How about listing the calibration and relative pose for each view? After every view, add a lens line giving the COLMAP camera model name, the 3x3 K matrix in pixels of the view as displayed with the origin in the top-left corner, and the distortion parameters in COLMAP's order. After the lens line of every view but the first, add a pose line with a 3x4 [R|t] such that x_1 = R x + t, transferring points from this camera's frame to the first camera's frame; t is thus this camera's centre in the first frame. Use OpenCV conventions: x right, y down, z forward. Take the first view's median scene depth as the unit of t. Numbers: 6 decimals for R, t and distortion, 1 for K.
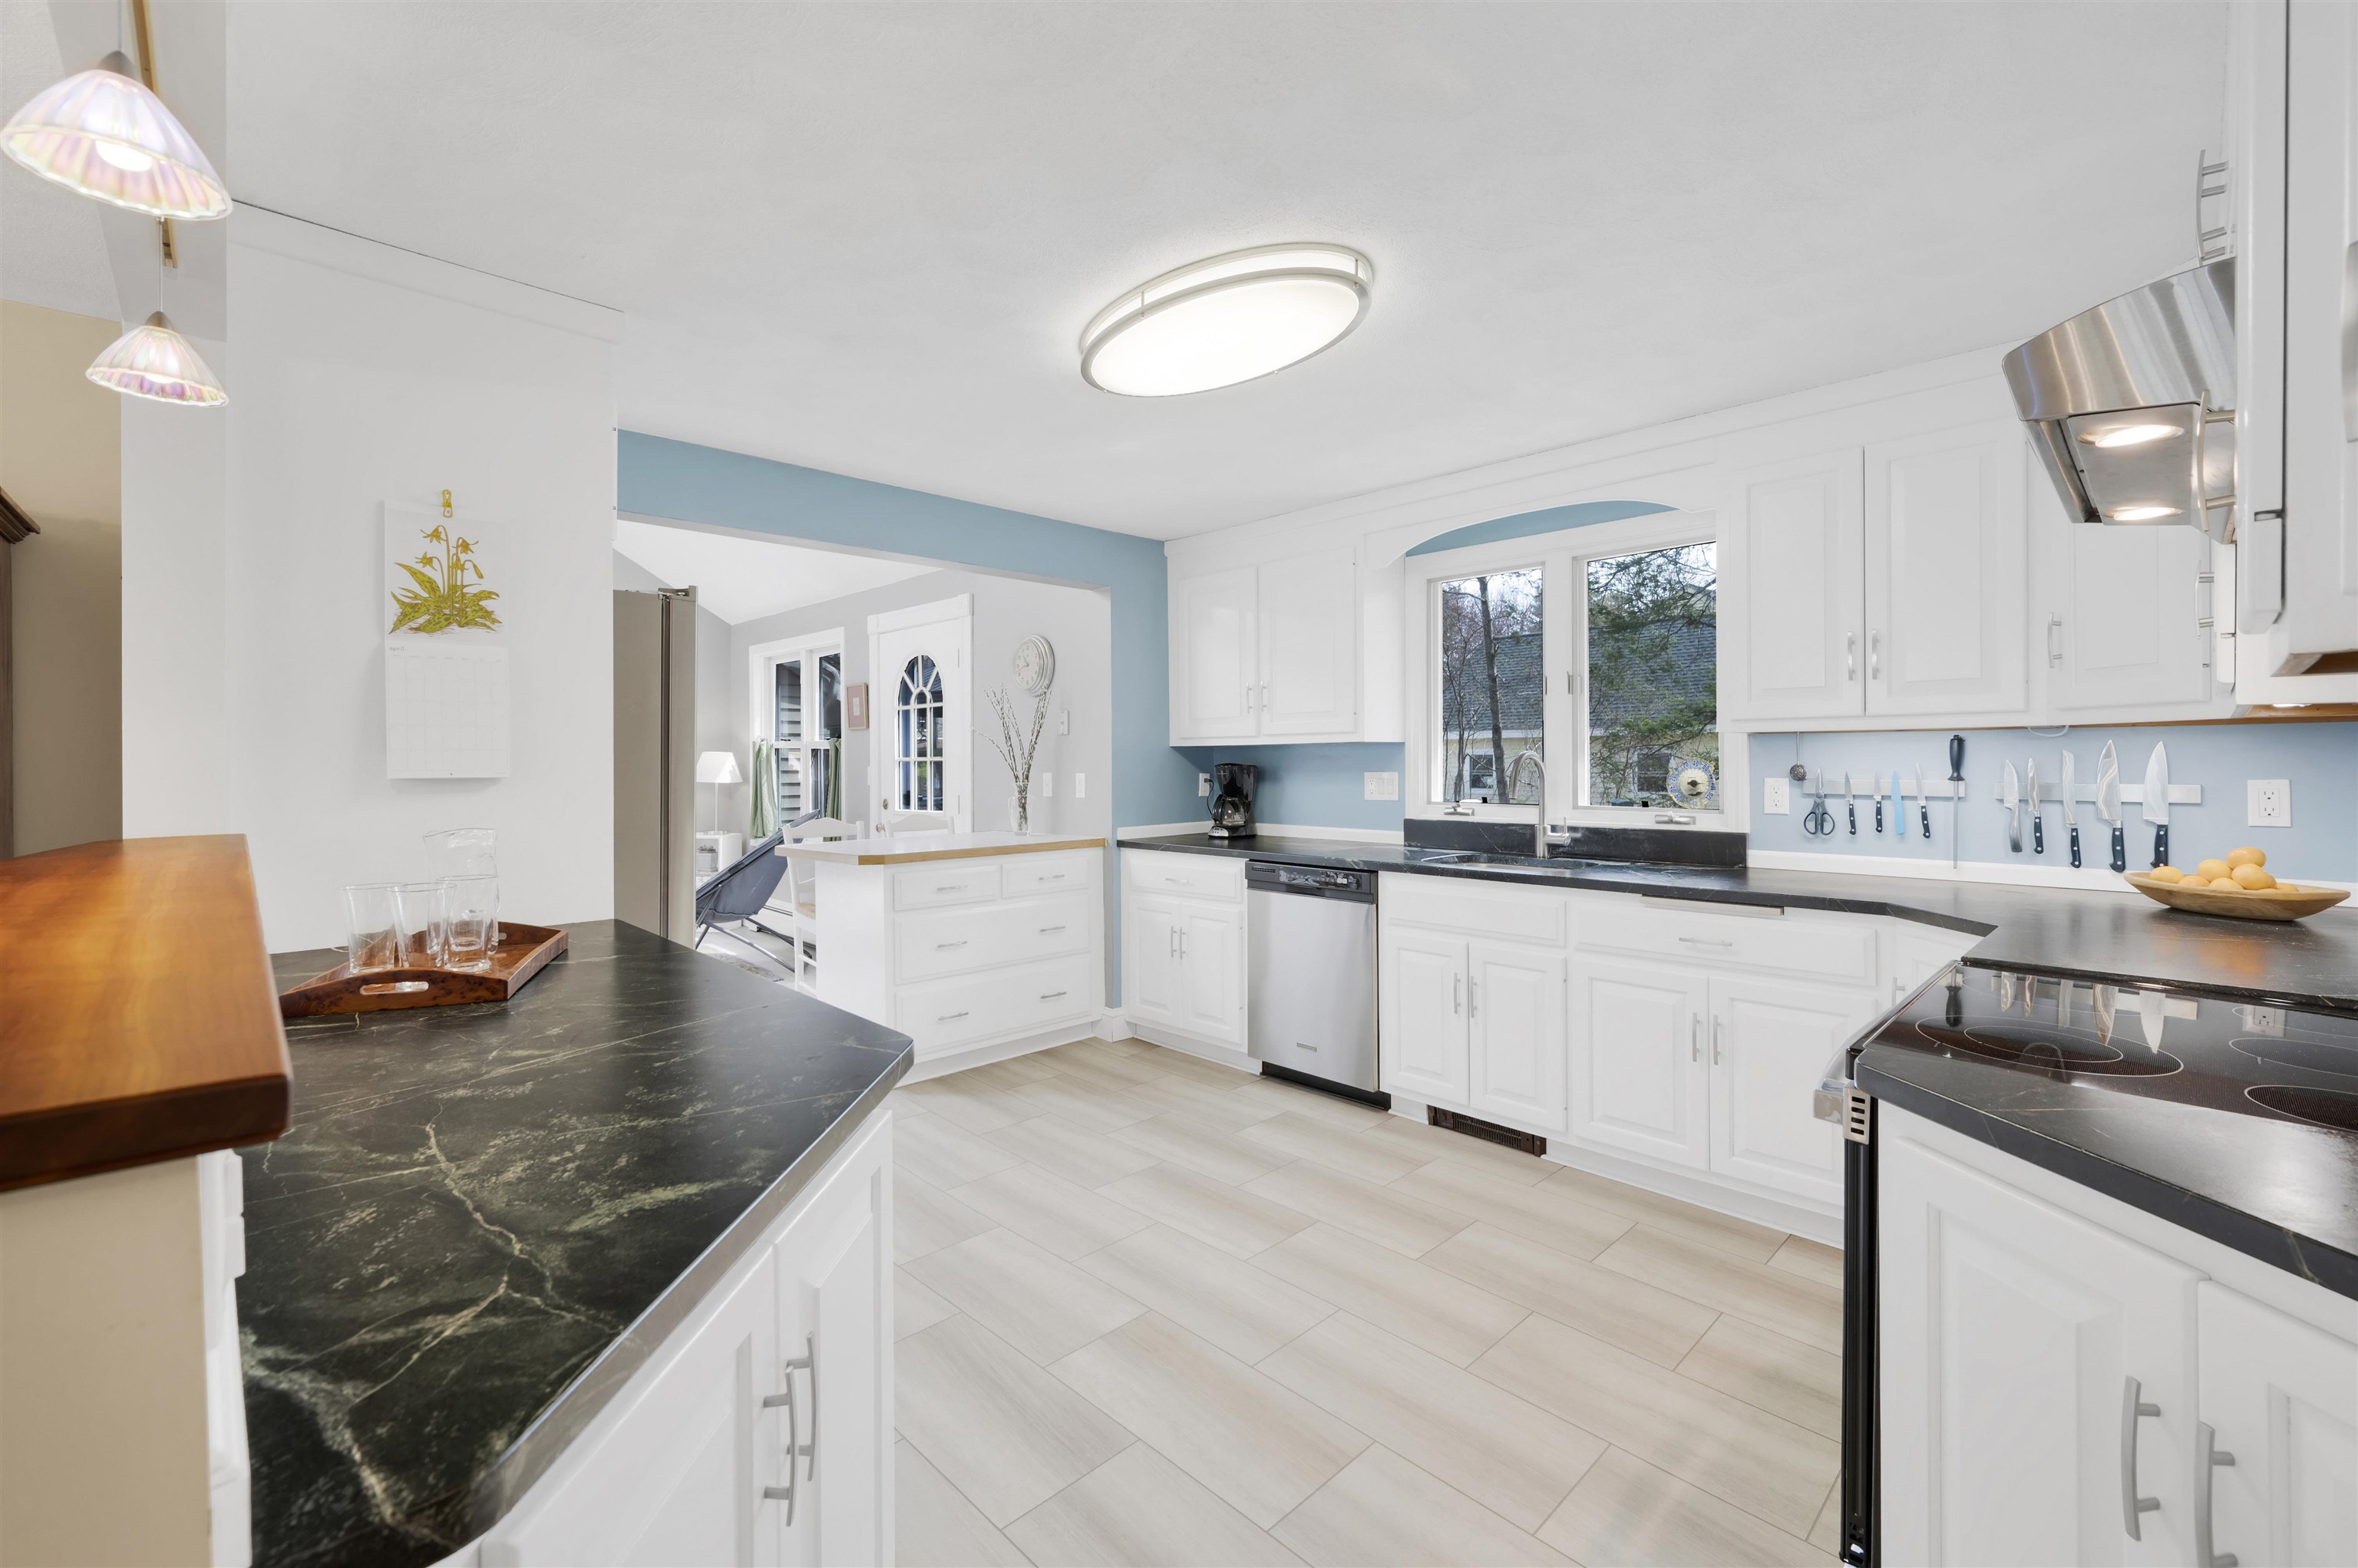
lens RADIAL K [[1012.6, 0, 1200.0], [0, 1012.6, 775.5], [0, 0, 1]] dist [-0.003107, -0.000240]
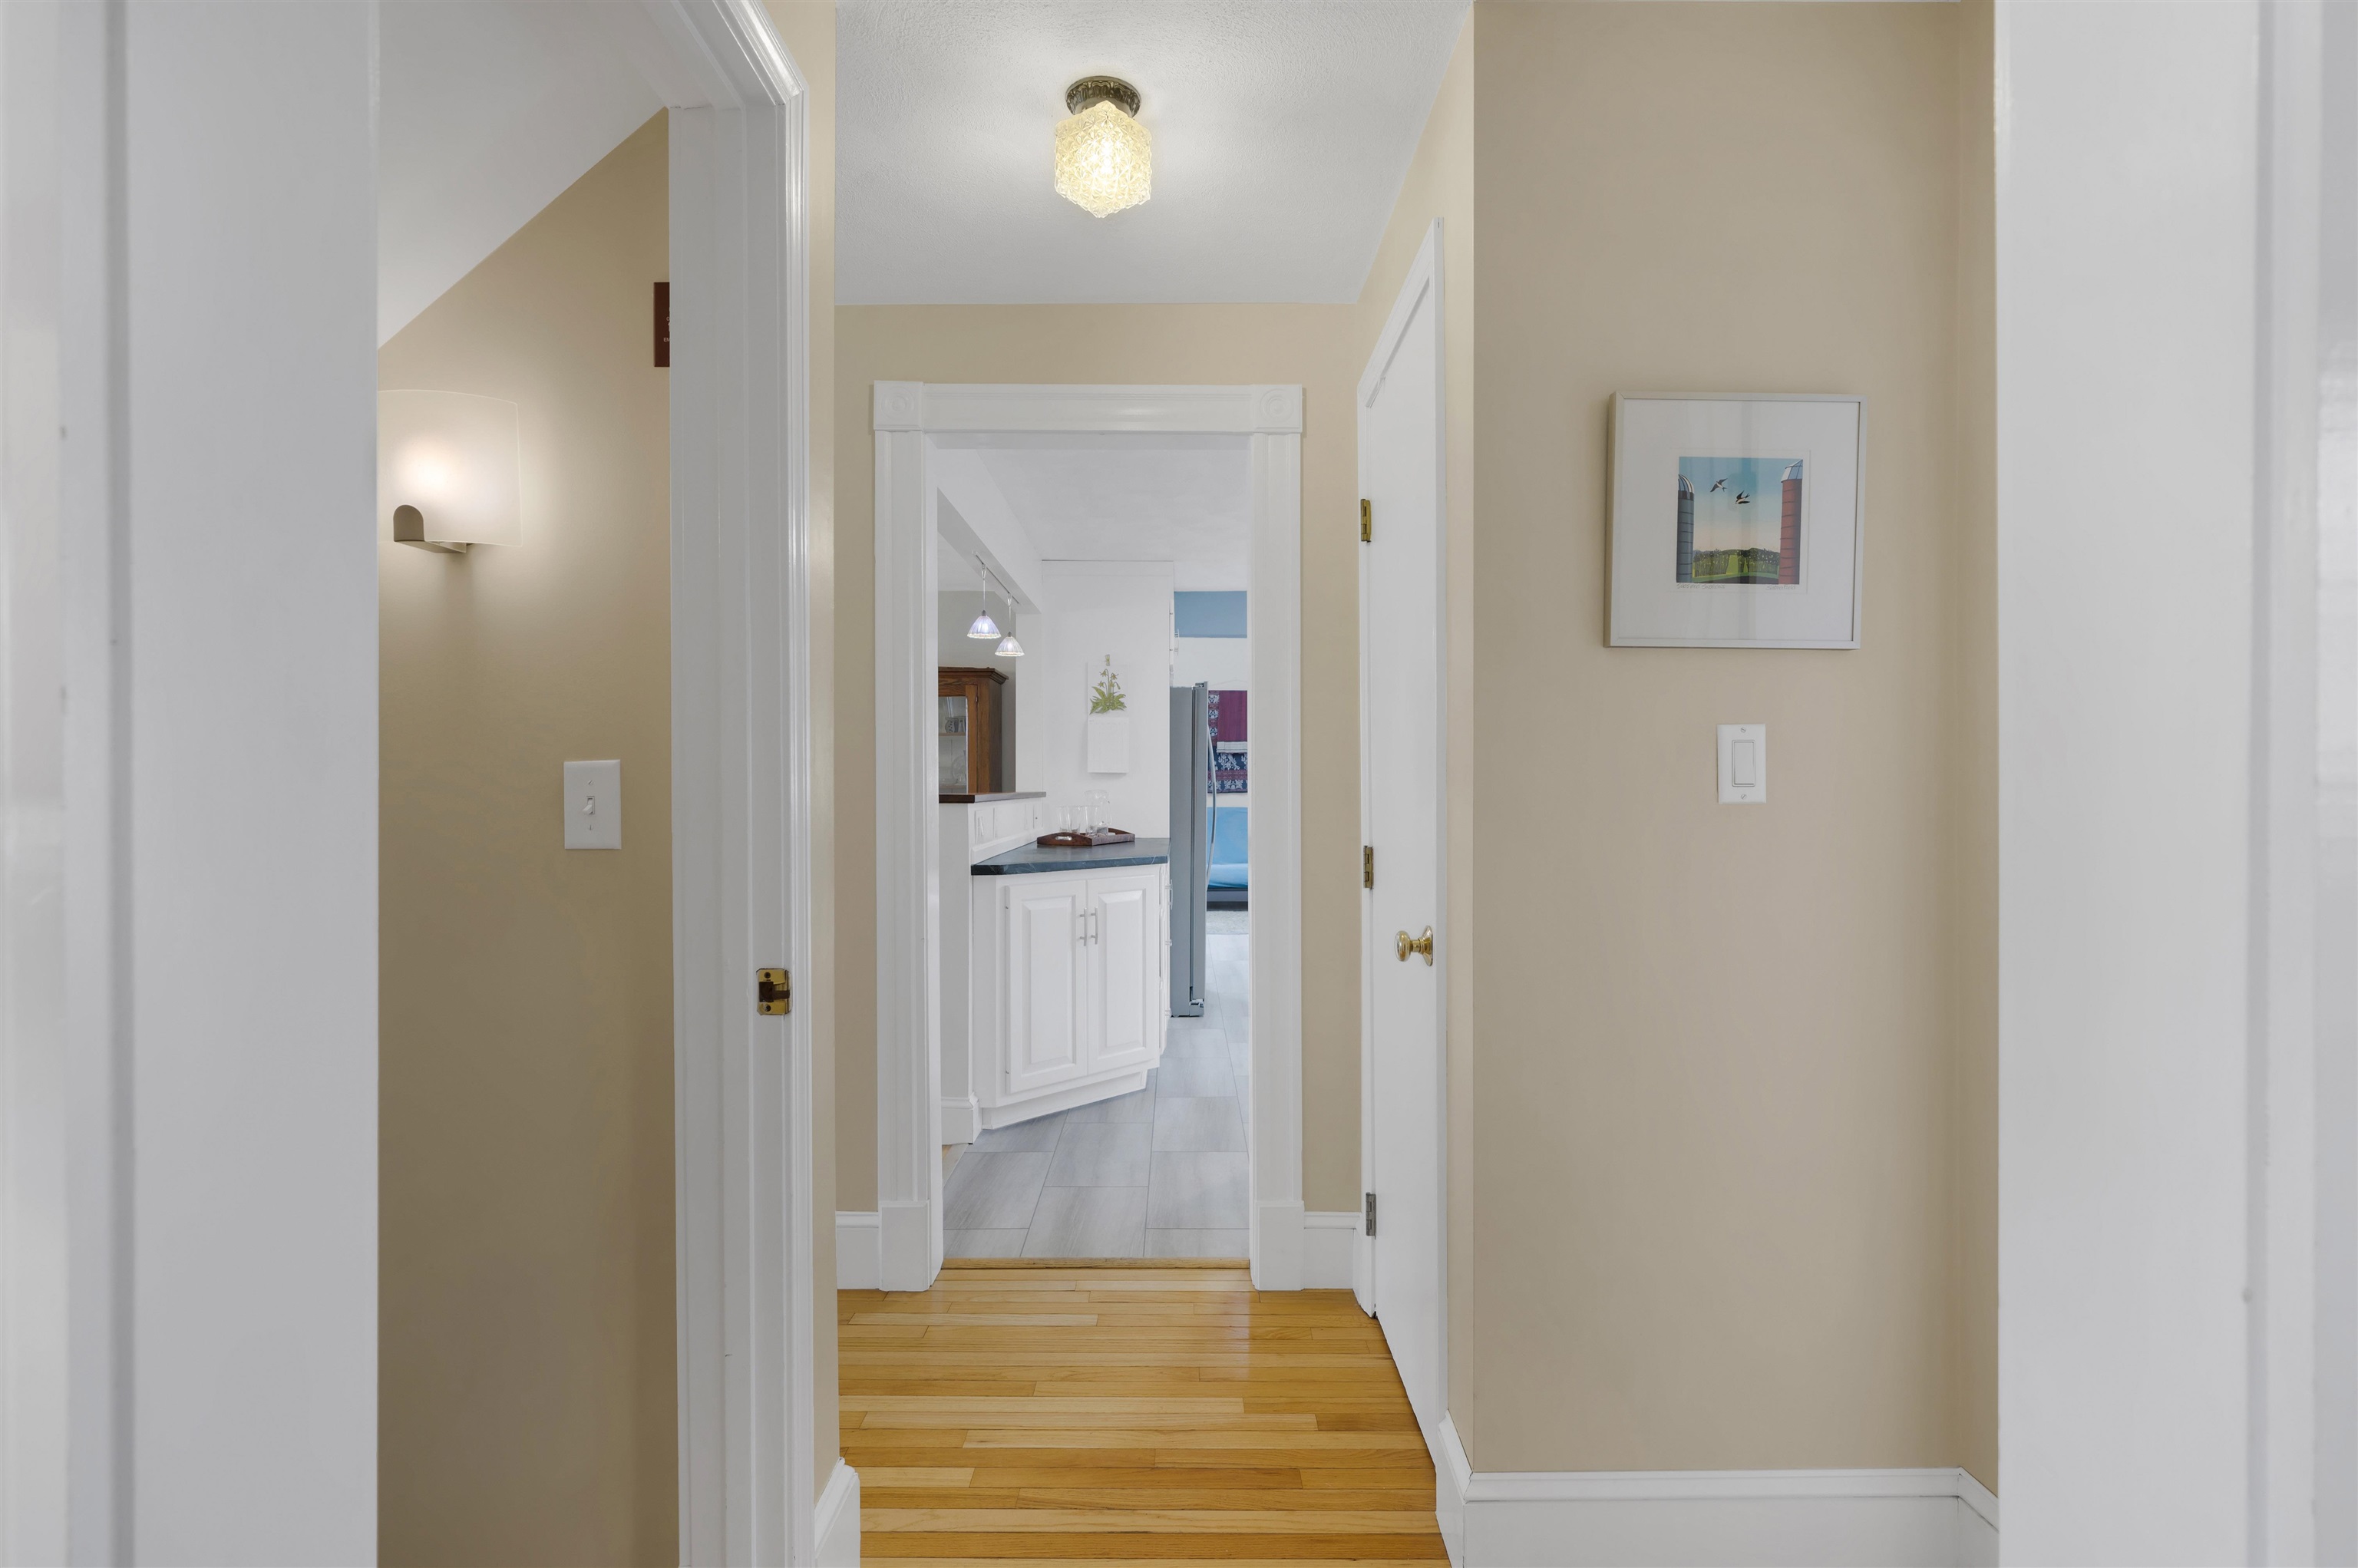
lens RADIAL K [[1173.8, 0, 1170.3], [0, 1173.8, 789.8], [0, 0, 1]] dist [-0.000302, -0.000006]
pose [[0.713337, 0.003012, -0.700815, 1.029053], [-0.010527, 0.999924, -0.006418, 0.046757], [0.700742, 0.011956, 0.713315, -0.697512]]
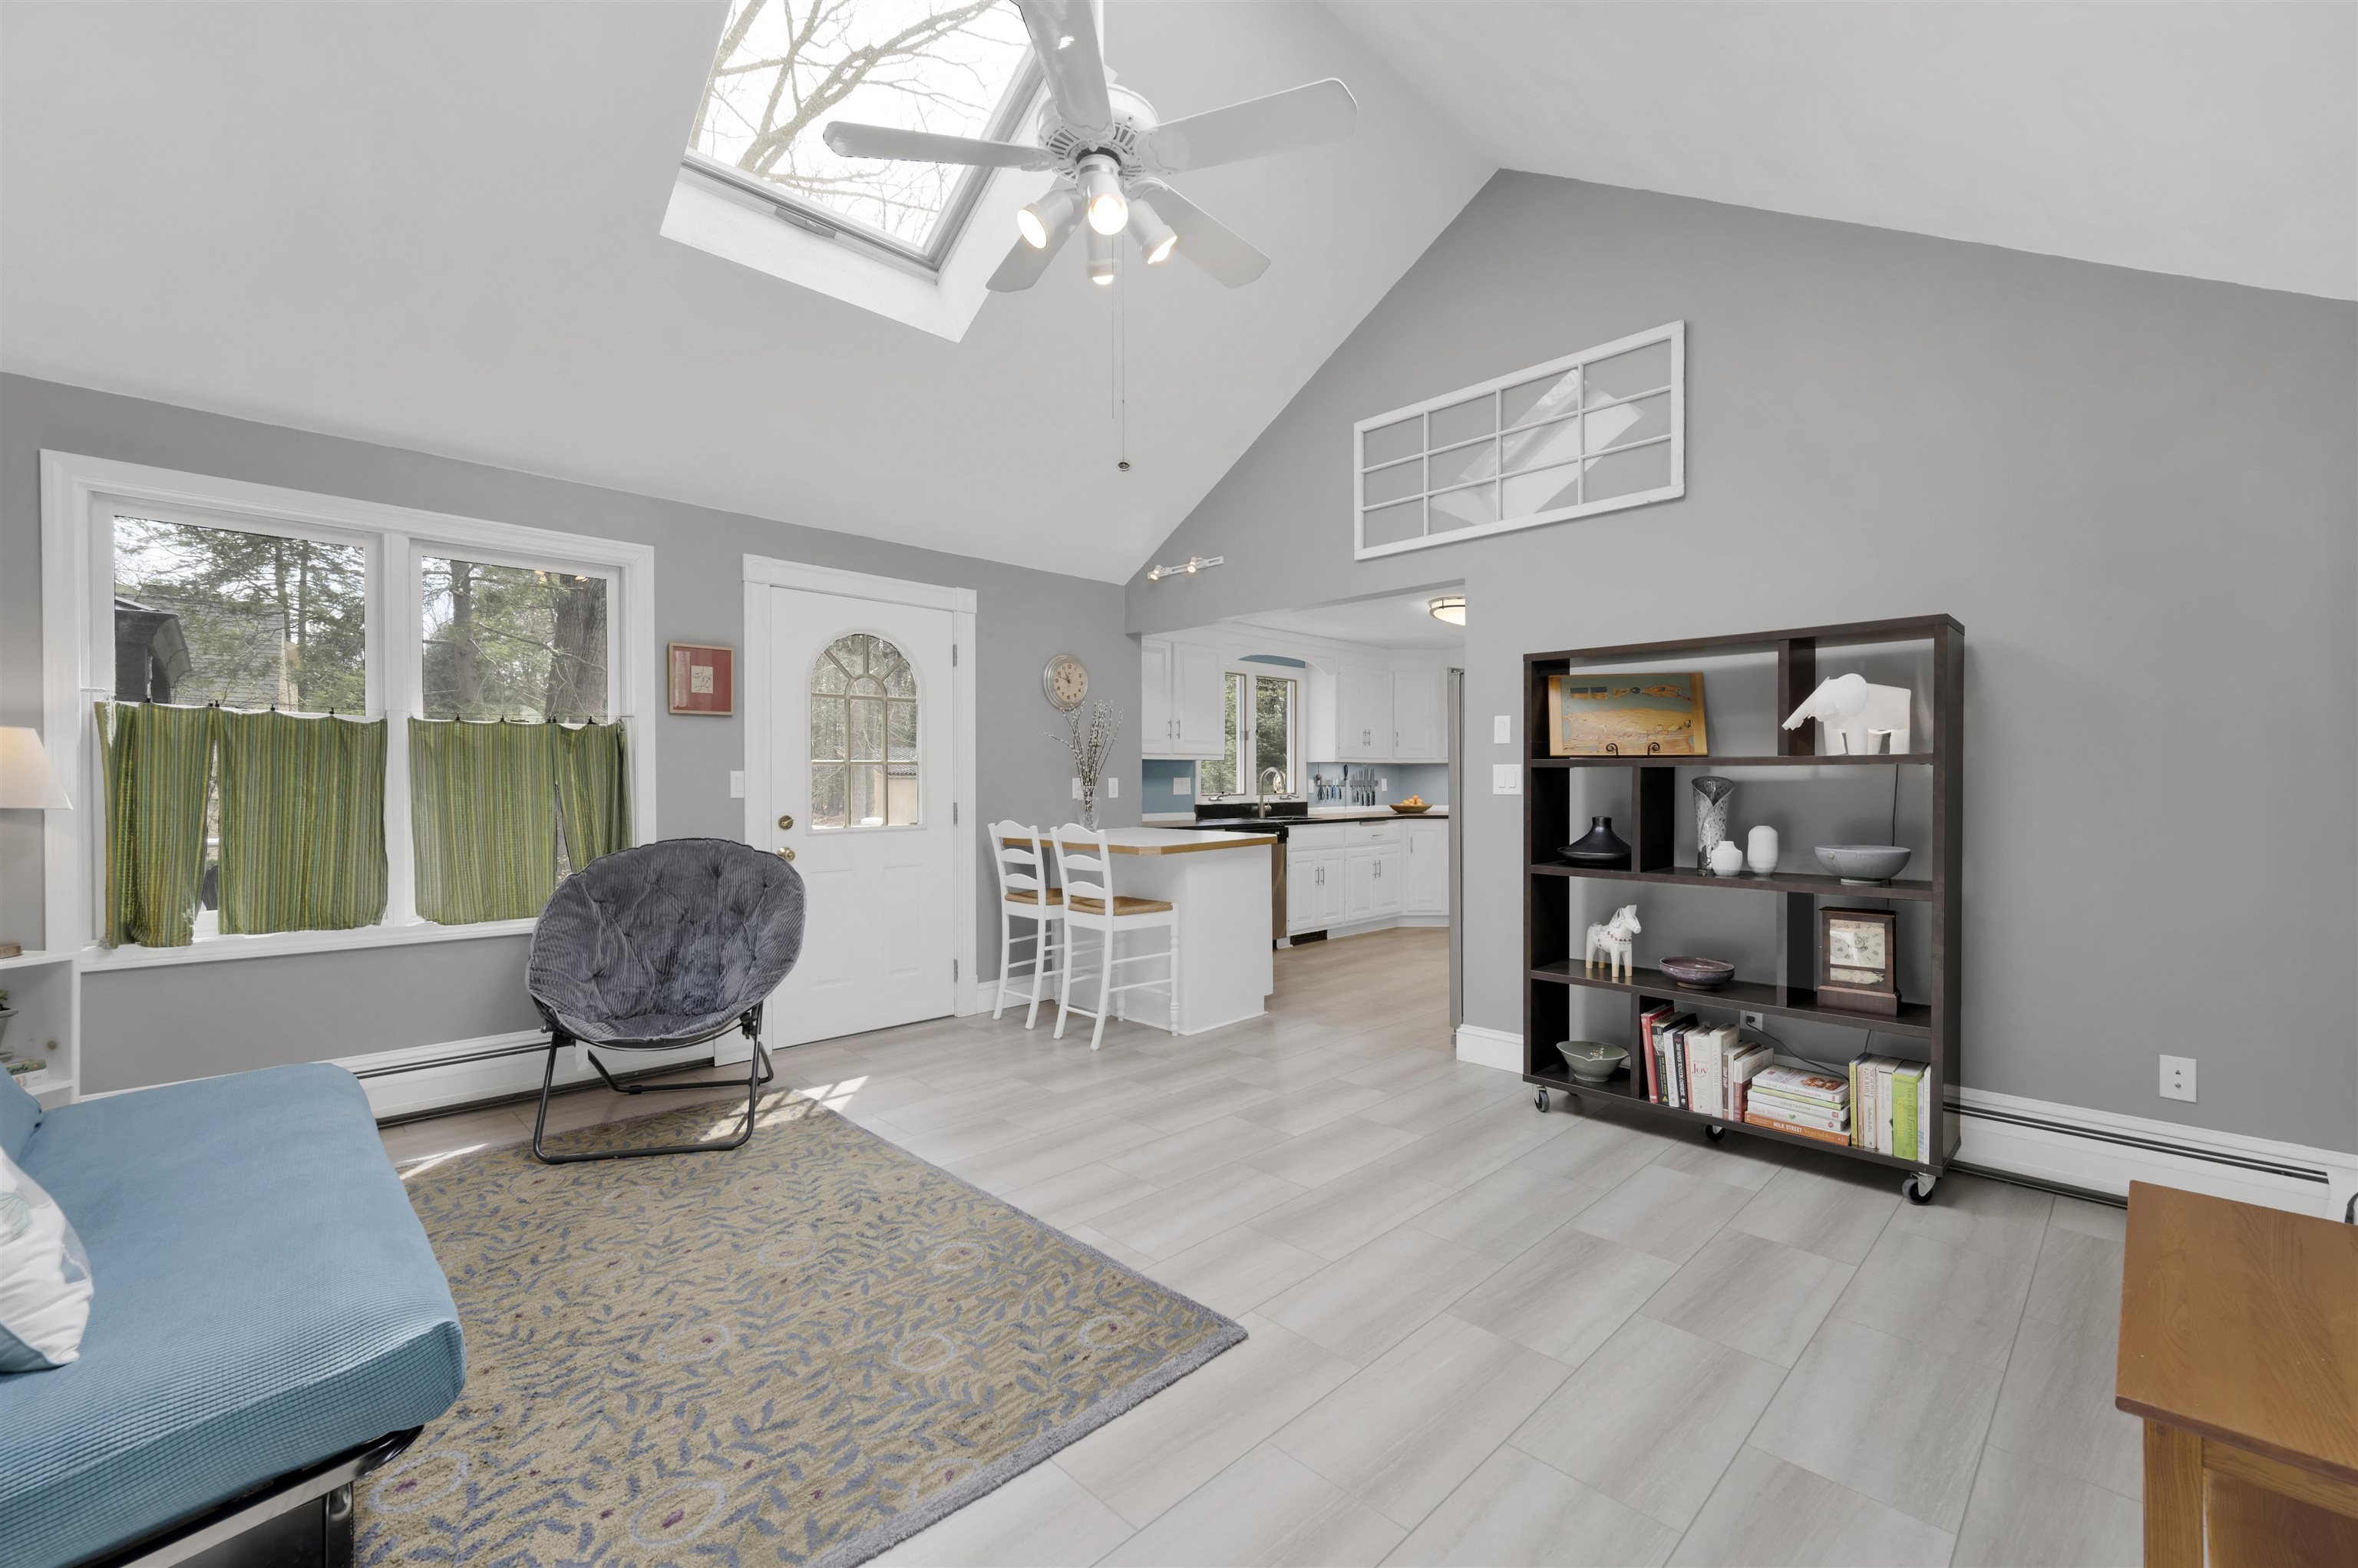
lens RADIAL K [[1012.6, 0, 1200.0], [0, 1012.6, 775.5], [0, 0, 1]] dist [-0.003107, -0.000240]
pose [[-0.008652, 0.008853, 0.999923, -2.397513], [0.017629, 0.999807, -0.008700, 0.012081], [-0.999807, 0.017552, -0.008807, 1.546225]]
